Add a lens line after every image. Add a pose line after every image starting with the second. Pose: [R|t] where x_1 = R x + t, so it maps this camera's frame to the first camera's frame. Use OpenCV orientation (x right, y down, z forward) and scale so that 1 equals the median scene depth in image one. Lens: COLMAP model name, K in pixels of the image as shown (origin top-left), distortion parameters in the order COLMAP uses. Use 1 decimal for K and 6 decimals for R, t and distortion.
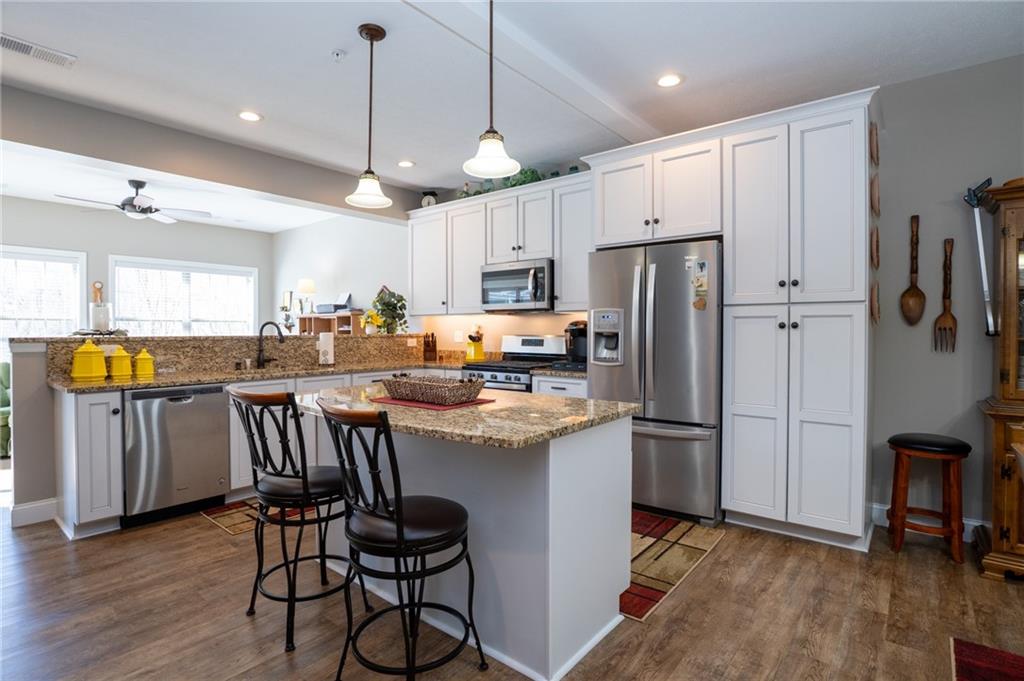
lens RADIAL K [[498.1, 0, 513.2], [0, 498.1, 337.7], [0, 0, 1]] dist [-0.036931, 0.000903]
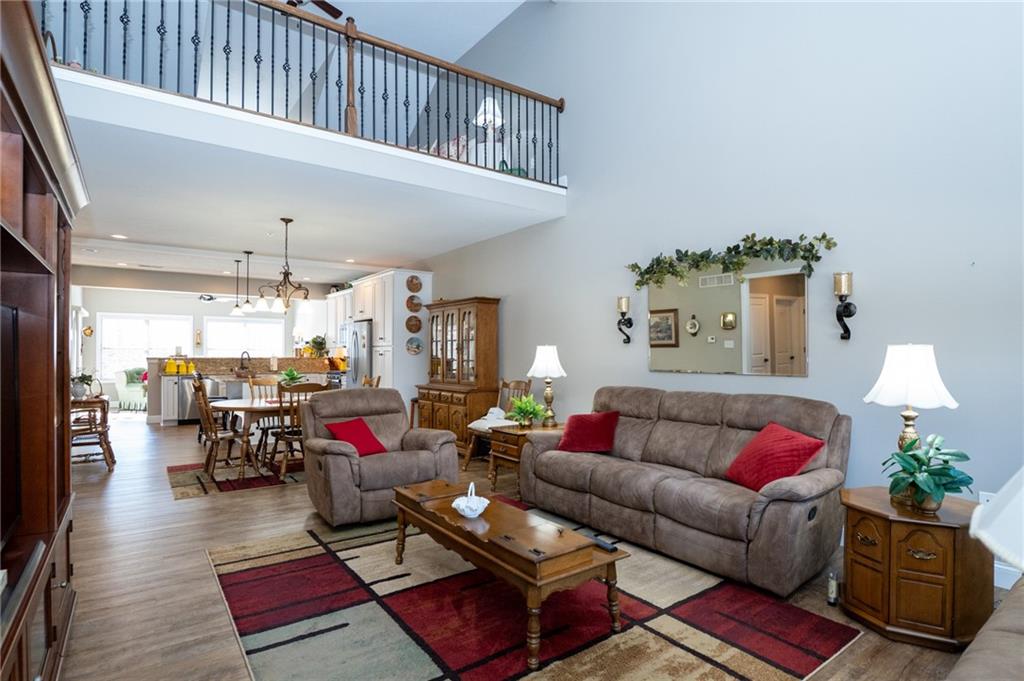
lens RADIAL K [[534.4, 0, 519.6], [0, 534.4, 345.0], [0, 0, 1]] dist [-0.031138, -0.000737]
pose [[0.968118, -0.001856, -0.250486, 2.013030], [-0.005331, 0.999593, -0.028009, -0.000278], [0.250436, 0.028452, 0.967715, -1.593656]]
